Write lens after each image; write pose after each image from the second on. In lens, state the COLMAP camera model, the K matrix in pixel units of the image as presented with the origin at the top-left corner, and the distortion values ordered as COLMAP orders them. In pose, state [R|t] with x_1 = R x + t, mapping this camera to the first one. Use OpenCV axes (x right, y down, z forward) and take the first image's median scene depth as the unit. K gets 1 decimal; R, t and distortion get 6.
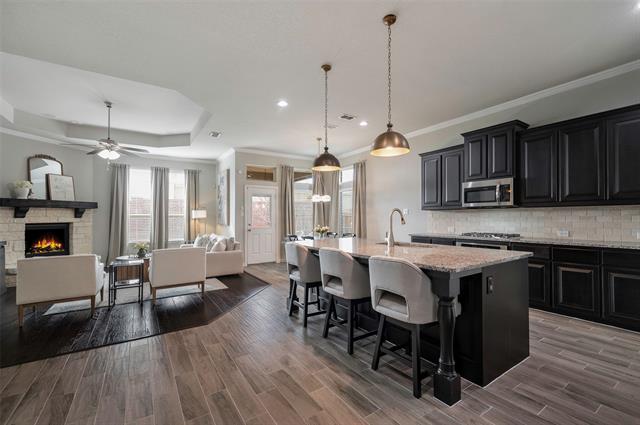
lens RADIAL K [[277.2, 0, 318.2], [0, 277.2, 213.1], [0, 0, 1]] dist [0.000755, 0.000082]
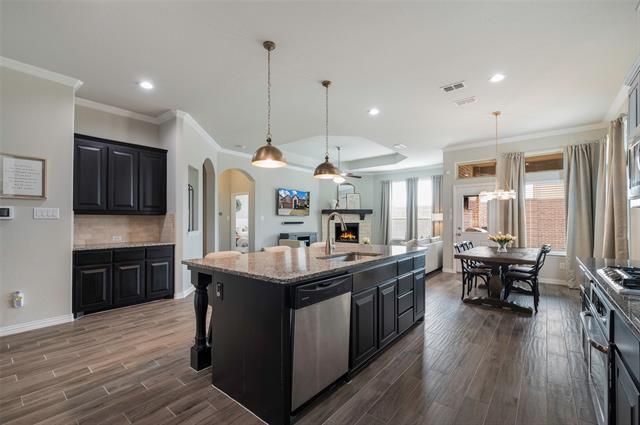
lens RADIAL K [[277.2, 0, 320.9], [0, 277.2, 217.8], [0, 0, 1]] dist [0.000755, 0.000082]
pose [[0.294638, -0.002985, -0.955604, 0.764359], [0.013058, 0.999914, 0.000902, 0.000913], [0.955520, -0.012744, 0.294652, 0.464812]]
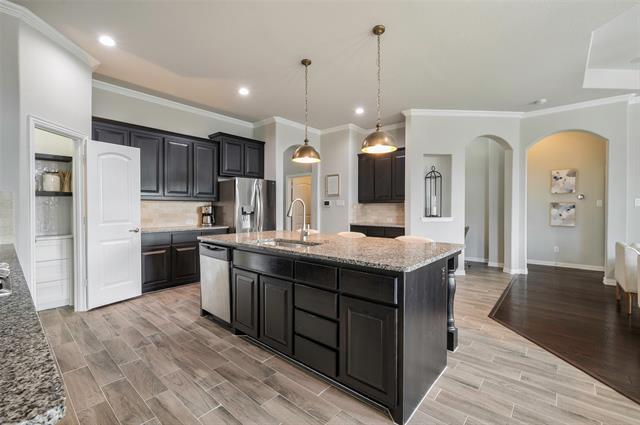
lens RADIAL K [[277.2, 0, 325.0], [0, 277.2, 209.9], [0, 0, 1]] dist [0.000755, 0.000082]
pose [[-0.960054, 0.009090, -0.279667, 0.309170], [0.009368, 0.999956, 0.000343, 0.012766], [0.279658, -0.002291, -0.960097, 1.265937]]
